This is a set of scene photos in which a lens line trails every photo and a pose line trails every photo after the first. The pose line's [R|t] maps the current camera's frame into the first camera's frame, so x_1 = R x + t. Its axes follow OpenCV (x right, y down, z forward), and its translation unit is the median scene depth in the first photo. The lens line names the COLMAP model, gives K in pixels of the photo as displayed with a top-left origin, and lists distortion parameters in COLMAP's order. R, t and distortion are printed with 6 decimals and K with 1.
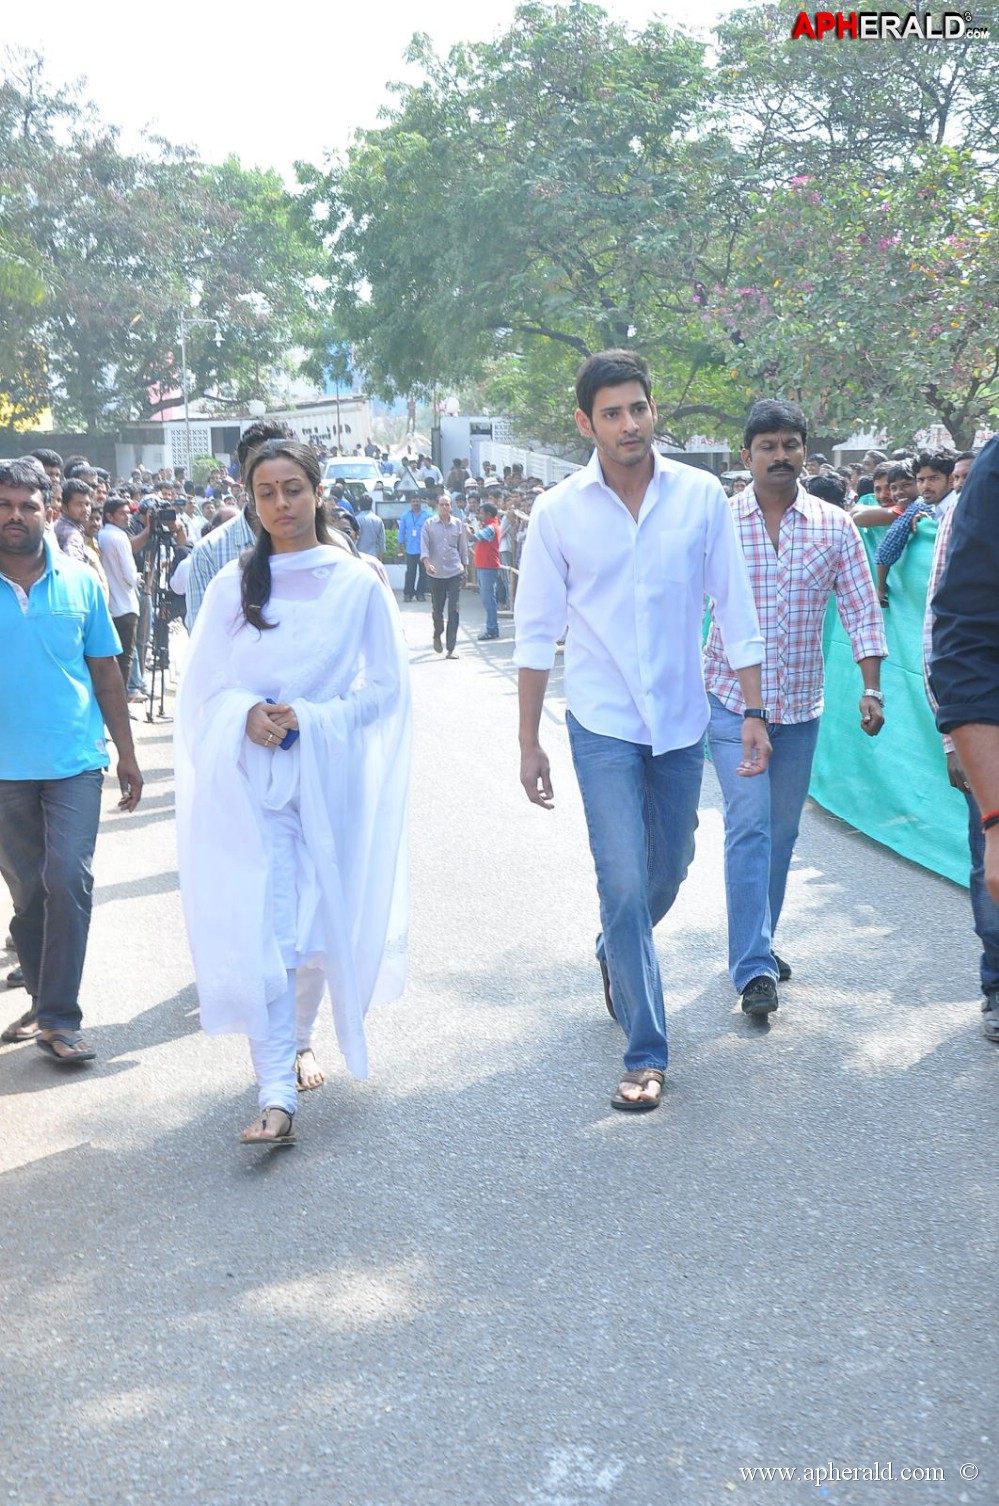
lens RADIAL K [[1866.6, 0, 536.3], [0, 1866.6, 739.0], [0, 0, 1]] dist [0.194878, 0.000000]
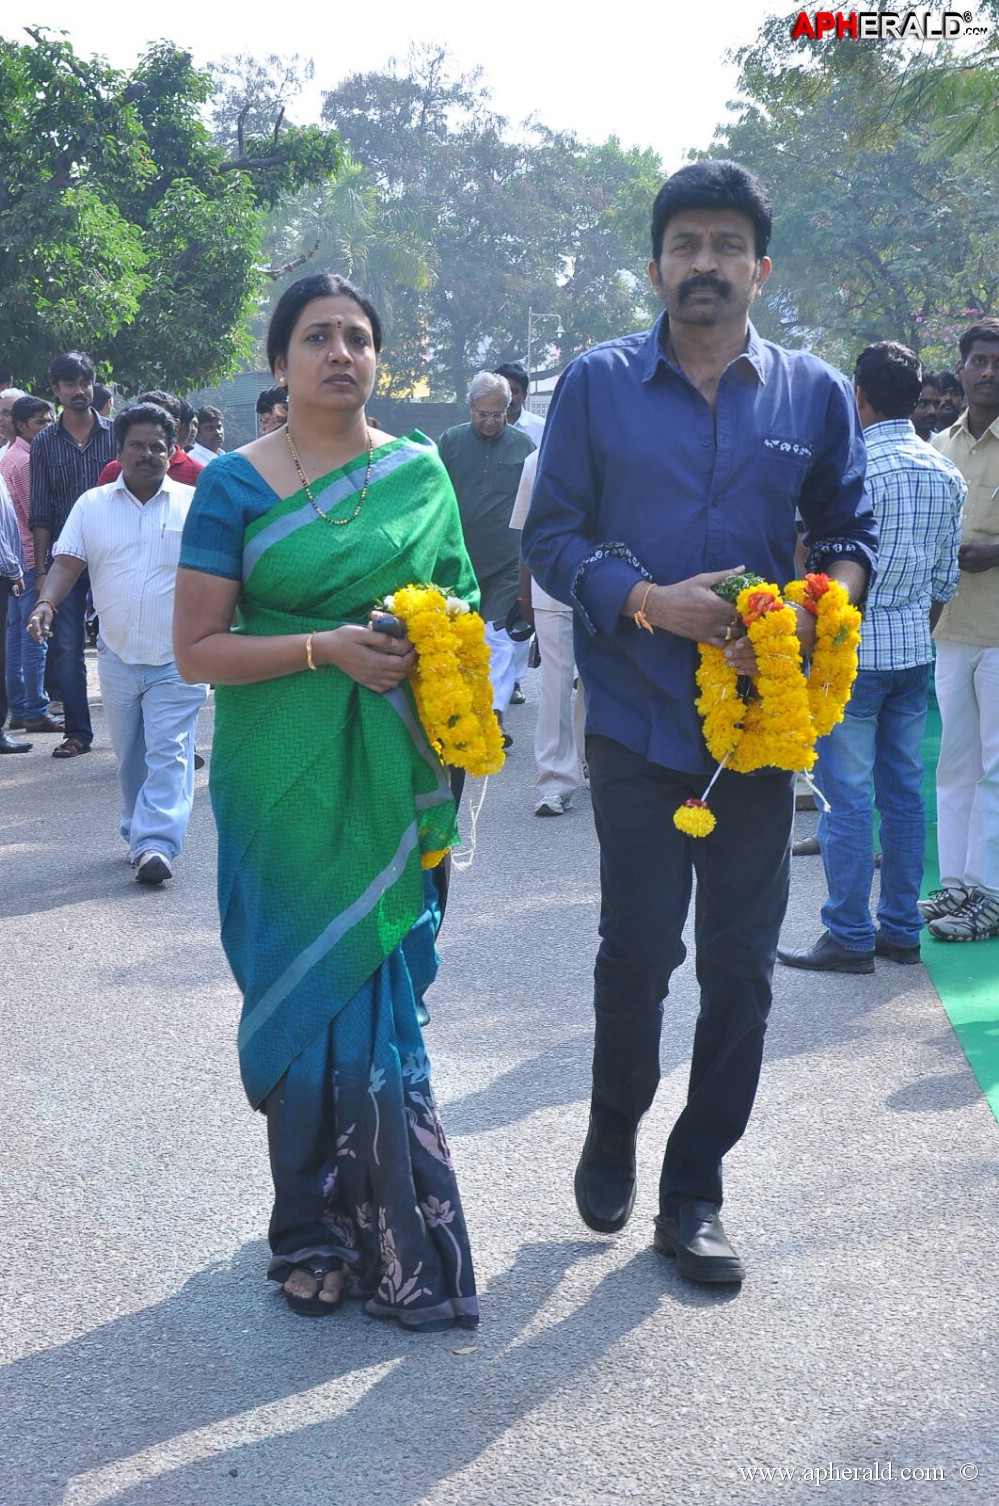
lens RADIAL K [[2348.8, 0, 502.4], [0, 2348.8, 765.7], [0, 0, 1]] dist [0.303408, 0.000000]
pose [[0.974431, 0.065978, -0.214780, 0.084380], [-0.066885, 0.997756, 0.003050, 0.032620], [0.214499, 0.011393, 0.976658, -0.275025]]
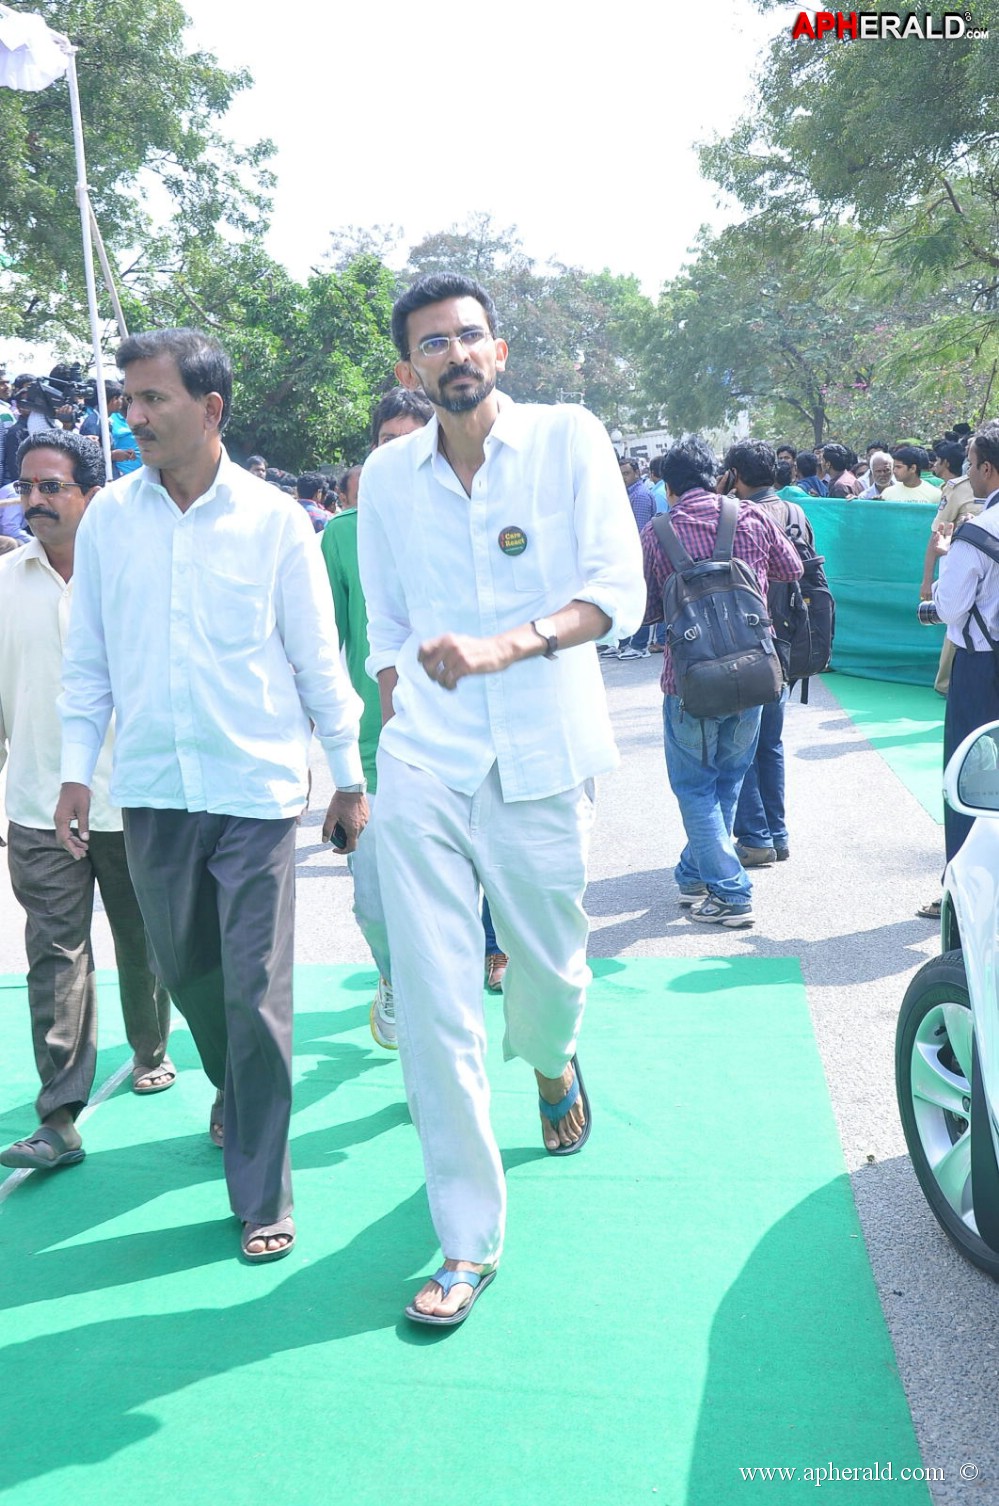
lens RADIAL K [[1713.7, 0, 529.8], [0, 1713.7, 703.0], [0, 0, 1]] dist [0.163461, 0.000000]
pose [[0.976218, 0.026928, -0.215112, 0.085680], [-0.027707, 0.999616, -0.000608, 0.039790], [0.215013, 0.006554, 0.976589, -0.349021]]
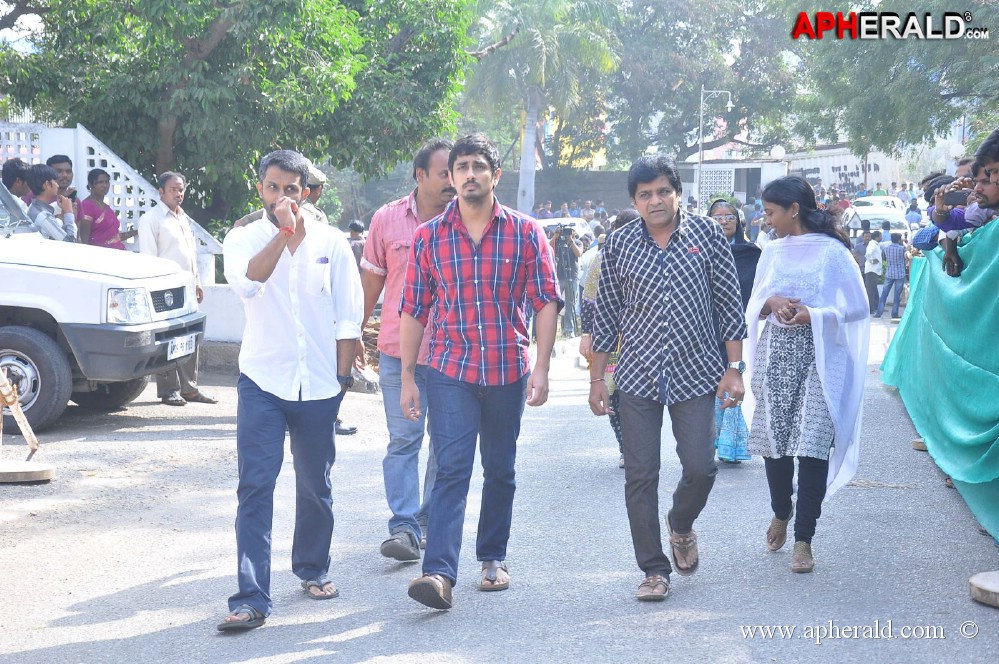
lens RADIAL K [[2097.2, 0, 492.3], [0, 2097.2, 329.7], [0, 0, 1]] dist [0.483806, 0.000000]
pose [[0.953120, 0.051969, -0.298097, 0.073889], [-0.075427, 0.994848, -0.067730, 0.028876], [0.293041, 0.087040, 0.952130, -0.250392]]
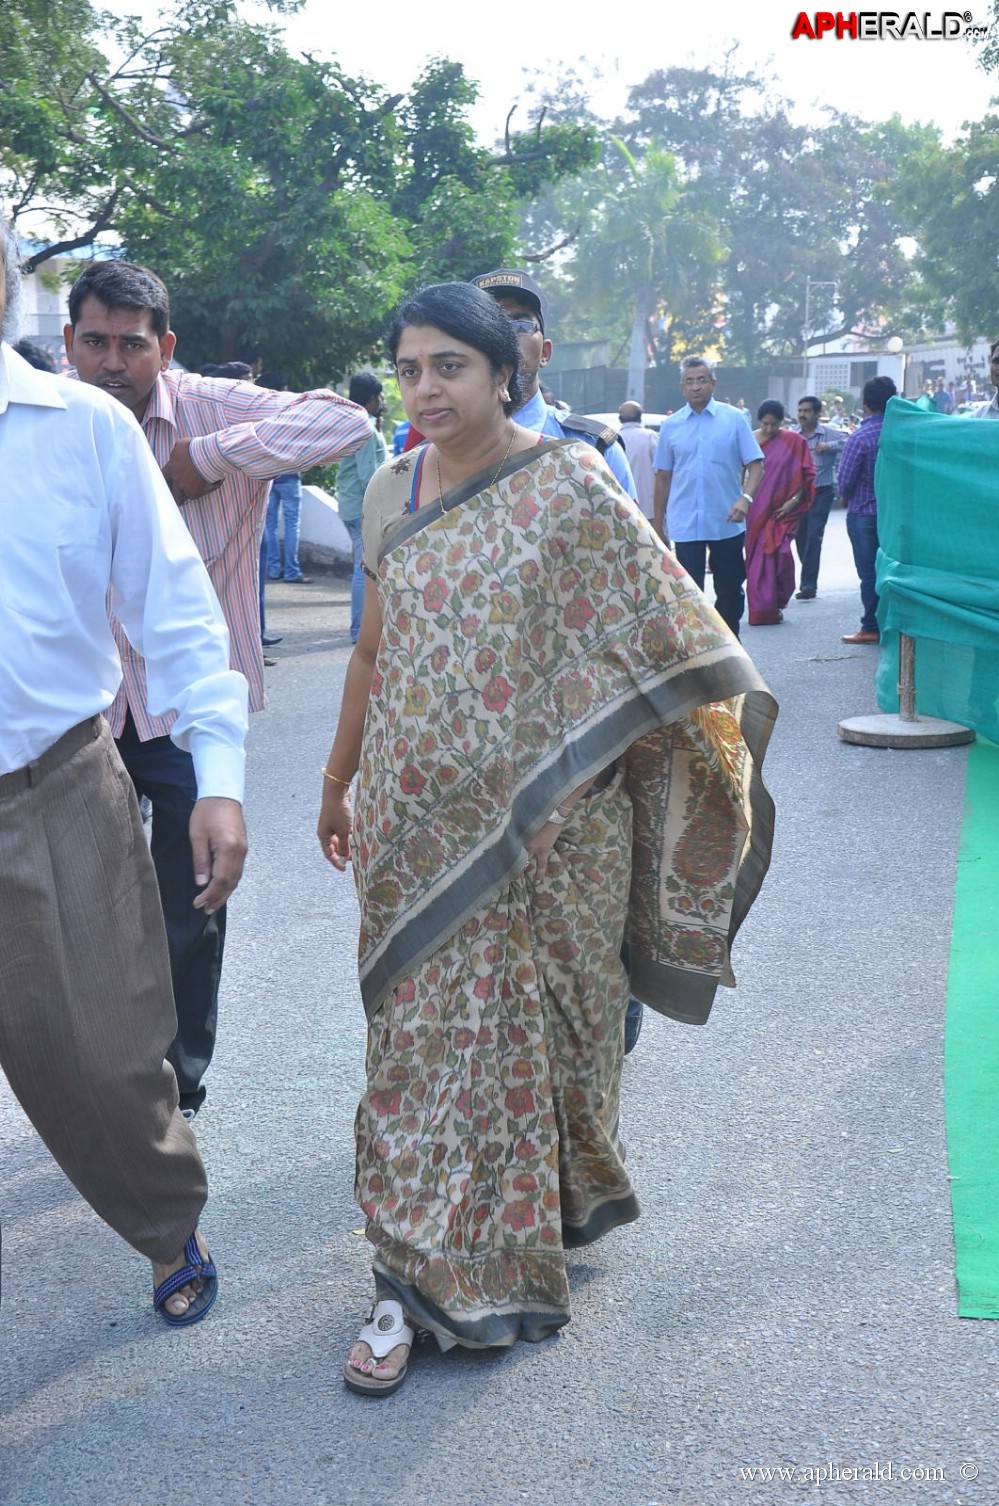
lens RADIAL K [[2141.0, 0, 502.8], [0, 2141.0, 751.4], [0, 0, 1]] dist [0.209142, 0.000000]
pose [[0.934942, 0.077511, -0.346229, 0.096479], [-0.069128, 0.996939, 0.036516, 0.031165], [0.348000, -0.010206, 0.937439, -0.272884]]
